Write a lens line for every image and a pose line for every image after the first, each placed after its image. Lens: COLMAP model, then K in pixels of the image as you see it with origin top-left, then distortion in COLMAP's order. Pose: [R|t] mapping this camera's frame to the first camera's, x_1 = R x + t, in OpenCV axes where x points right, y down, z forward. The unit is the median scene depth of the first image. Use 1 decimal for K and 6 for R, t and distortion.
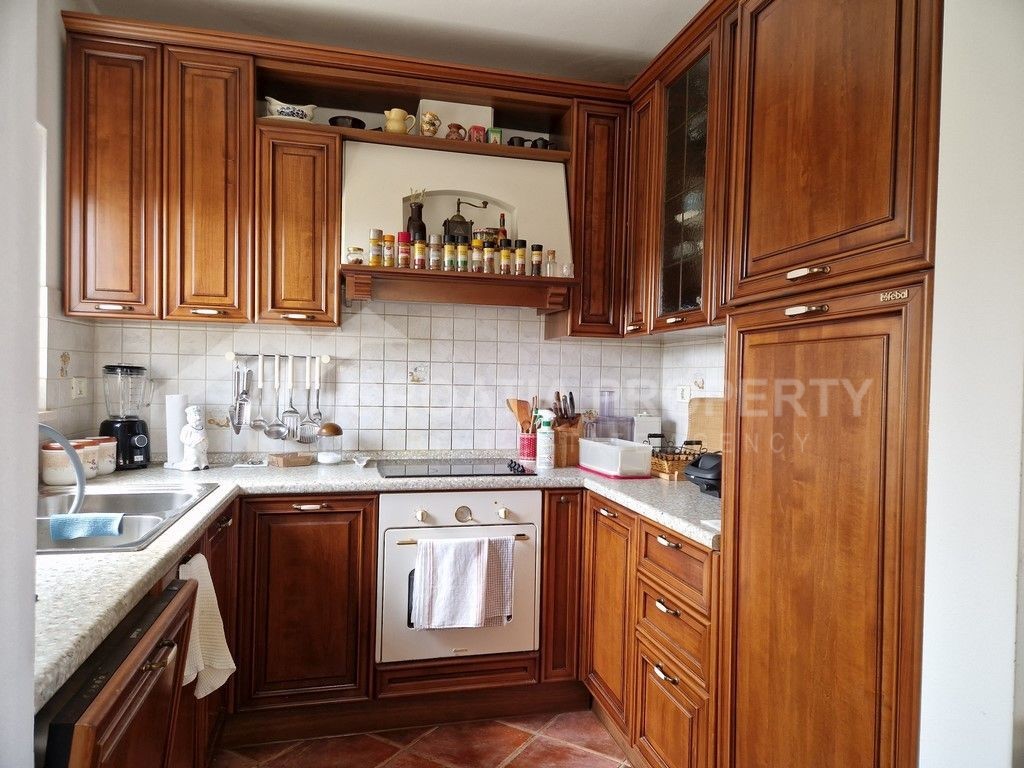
lens RADIAL K [[686.5, 0, 513.2], [0, 686.5, 387.7], [0, 0, 1]] dist [0.082279, -0.060472]
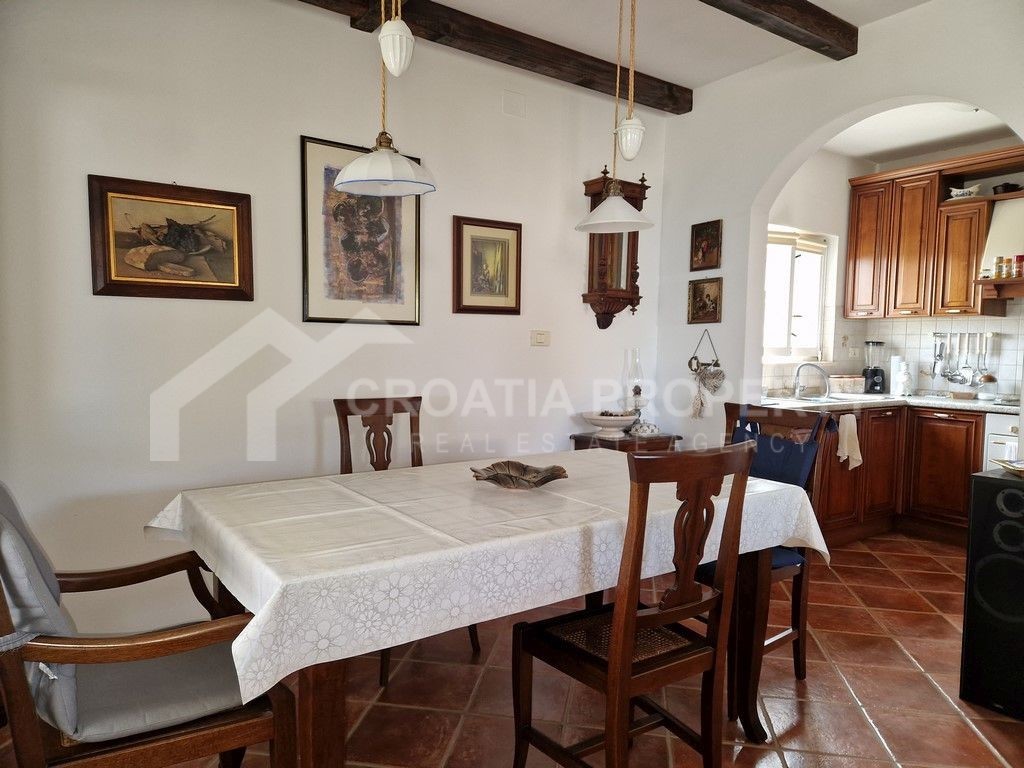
lens RADIAL K [[686.5, 0, 513.2], [0, 686.5, 387.7], [0, 0, 1]] dist [0.082279, -0.060472]
pose [[0.350857, 0.045778, -0.935309, 0.987145], [-0.022376, 0.998929, 0.040498, 0.044572], [0.936162, 0.006720, 0.351506, -0.686830]]
